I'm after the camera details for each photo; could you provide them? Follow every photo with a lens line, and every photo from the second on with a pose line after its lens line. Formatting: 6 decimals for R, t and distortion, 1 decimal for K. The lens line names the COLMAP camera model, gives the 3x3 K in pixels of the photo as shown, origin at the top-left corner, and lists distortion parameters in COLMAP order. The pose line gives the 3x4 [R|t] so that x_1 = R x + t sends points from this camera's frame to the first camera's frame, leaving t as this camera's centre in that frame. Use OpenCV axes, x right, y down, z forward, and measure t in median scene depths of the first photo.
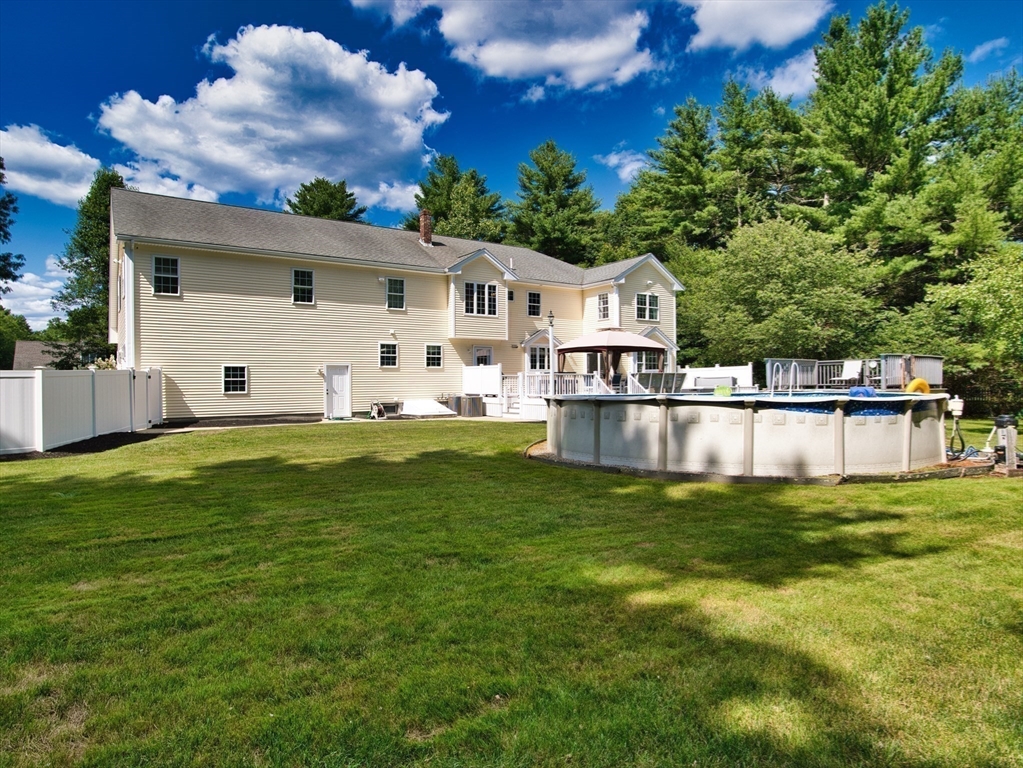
lens RADIAL K [[615.6, 0, 512.0], [0, 615.6, 385.6], [0, 0, 1]] dist [-0.000035, -0.000659]
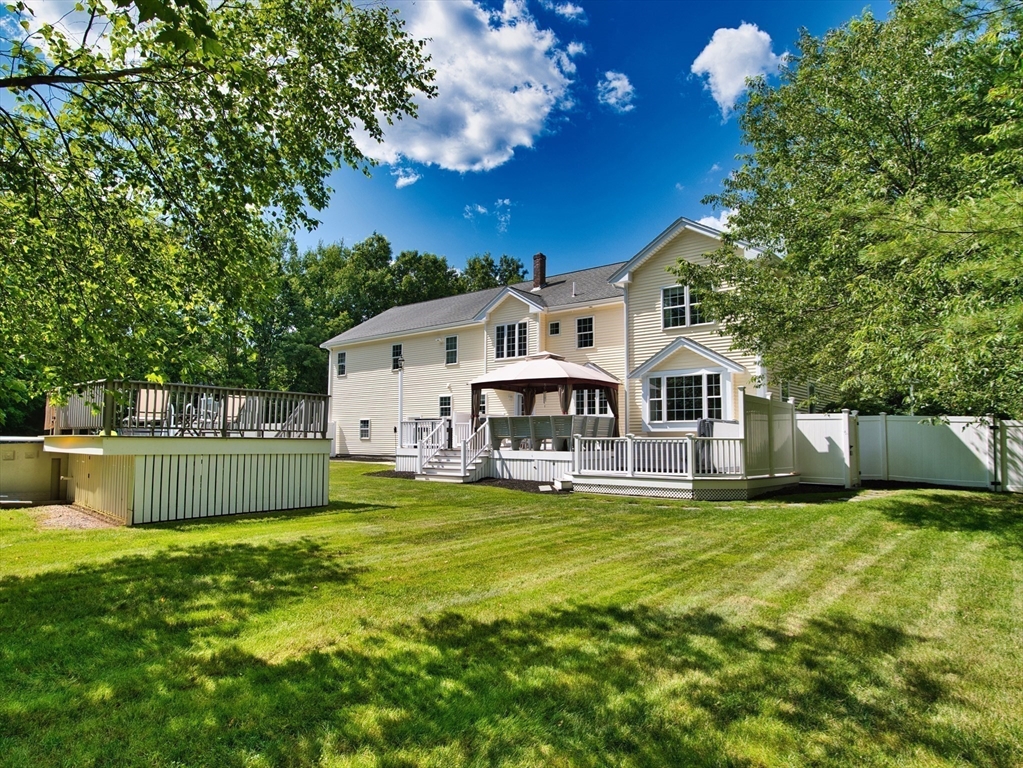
lens RADIAL K [[652.5, 0, 512.0], [0, 652.5, 384.2], [0, 0, 1]] dist [0.000992, 0.000125]
pose [[0.219788, -0.069191, -0.973091, 0.904135], [-0.008772, 0.997301, -0.072894, -0.004651], [0.975508, 0.024557, 0.218588, 0.797490]]
